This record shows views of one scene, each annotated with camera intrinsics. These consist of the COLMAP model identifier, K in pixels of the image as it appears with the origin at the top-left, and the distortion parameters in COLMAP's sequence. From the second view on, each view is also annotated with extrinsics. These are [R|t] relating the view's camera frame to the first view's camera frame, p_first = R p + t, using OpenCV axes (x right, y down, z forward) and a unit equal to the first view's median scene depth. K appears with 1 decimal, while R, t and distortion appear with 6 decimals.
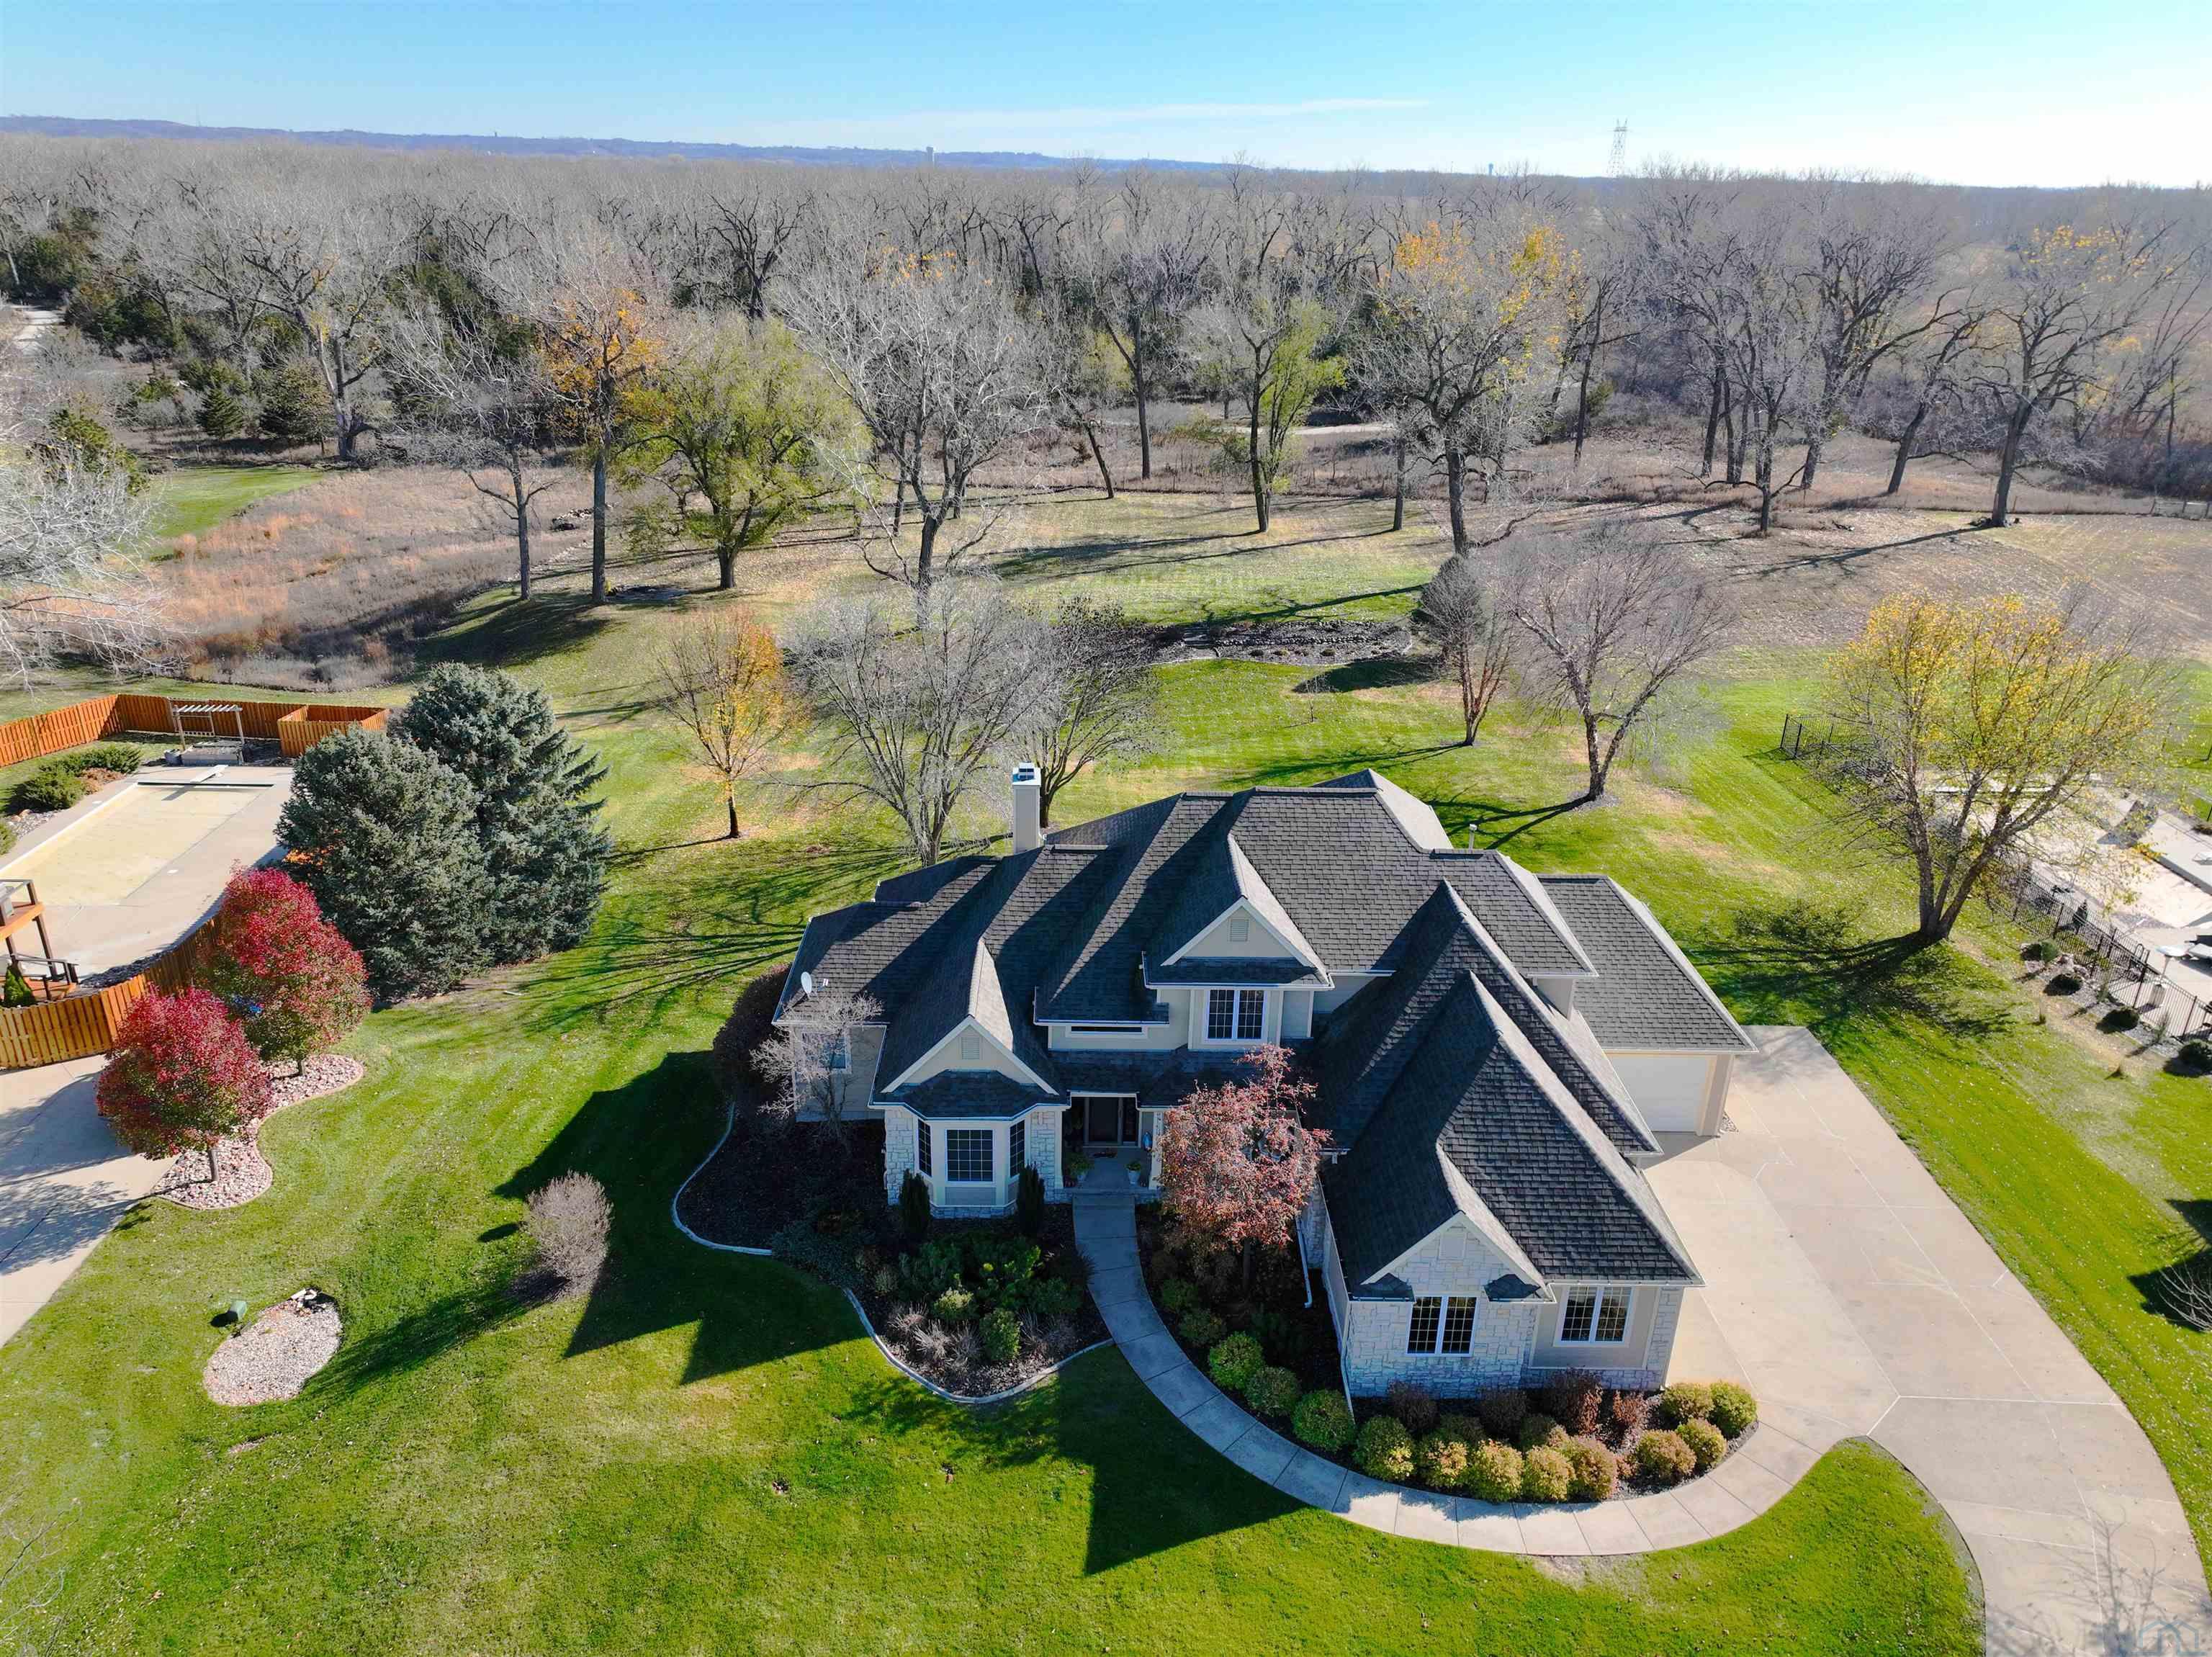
lens RADIAL K [[1558.6, 0, 1101.7], [0, 1558.6, 819.5], [0, 0, 1]] dist [-0.004866, 0.021100]
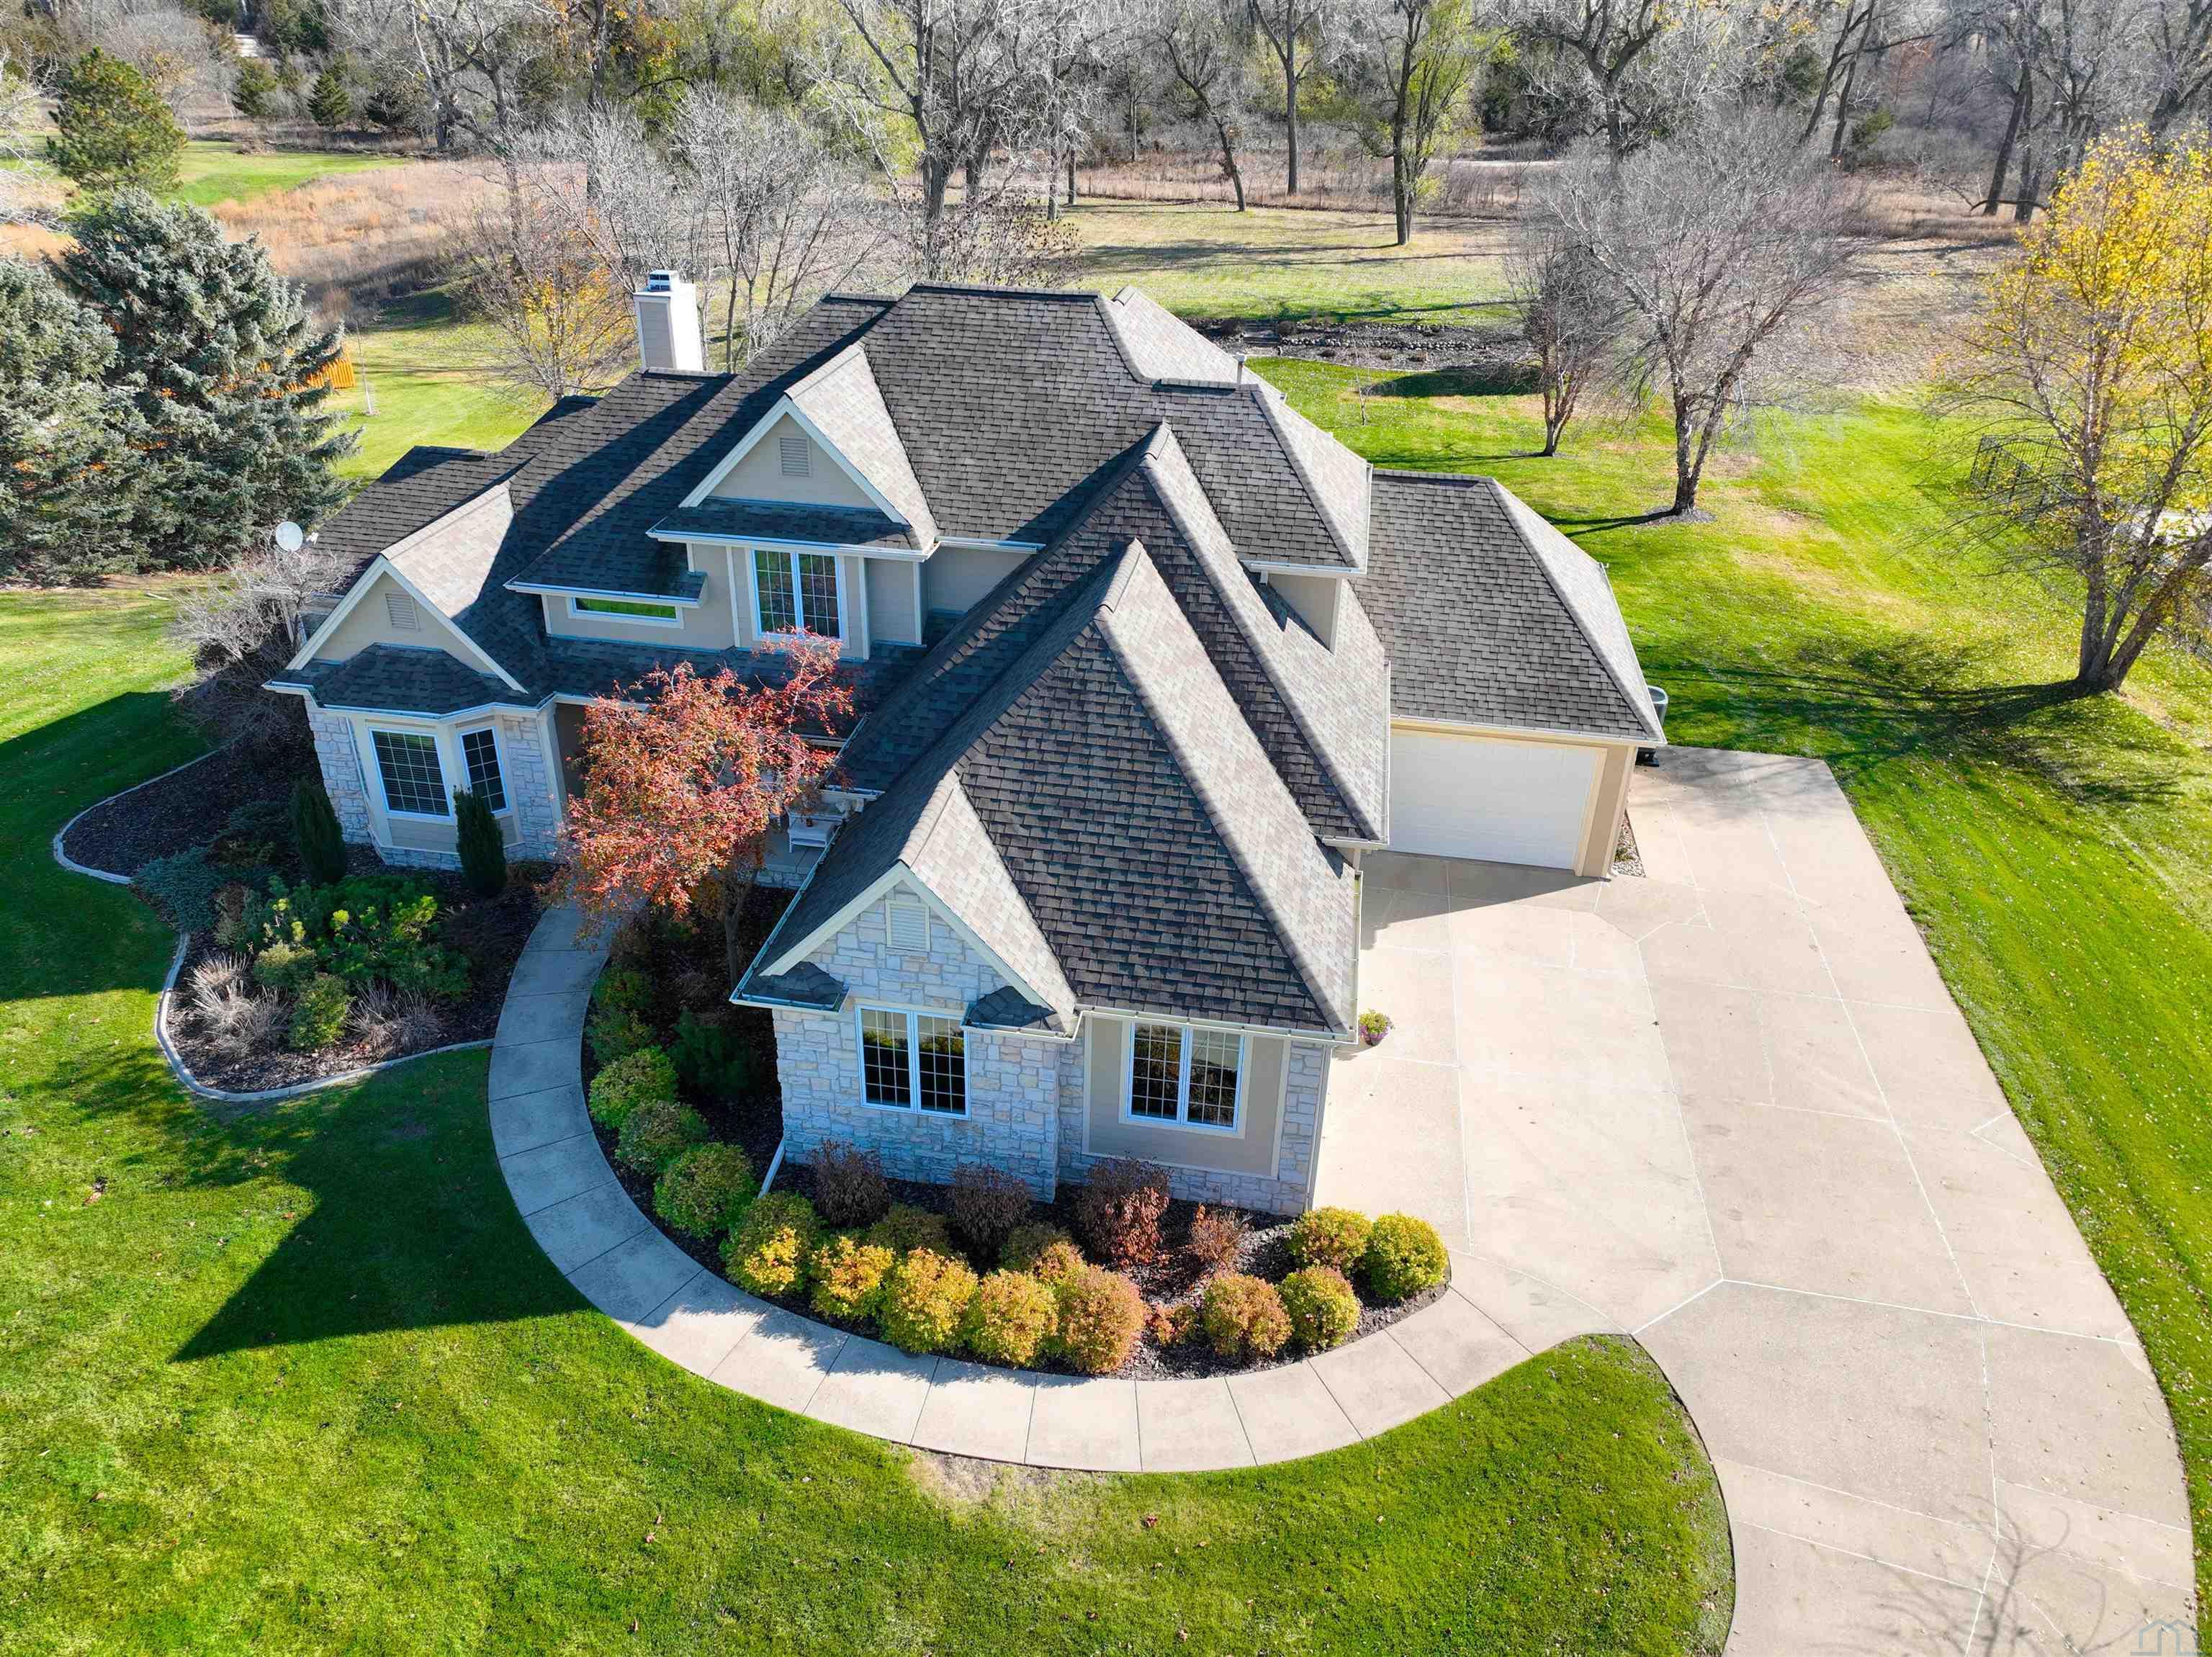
lens RADIAL K [[1558.6, 0, 1101.8], [0, 1558.6, 821.5], [0, 0, 1]] dist [-0.004866, 0.021100]
pose [[0.984702, 0.088651, -0.150010, 0.310002], [-0.072164, 0.991085, 0.111997, 0.133373], [0.158601, -0.099459, 0.982321, 0.358753]]
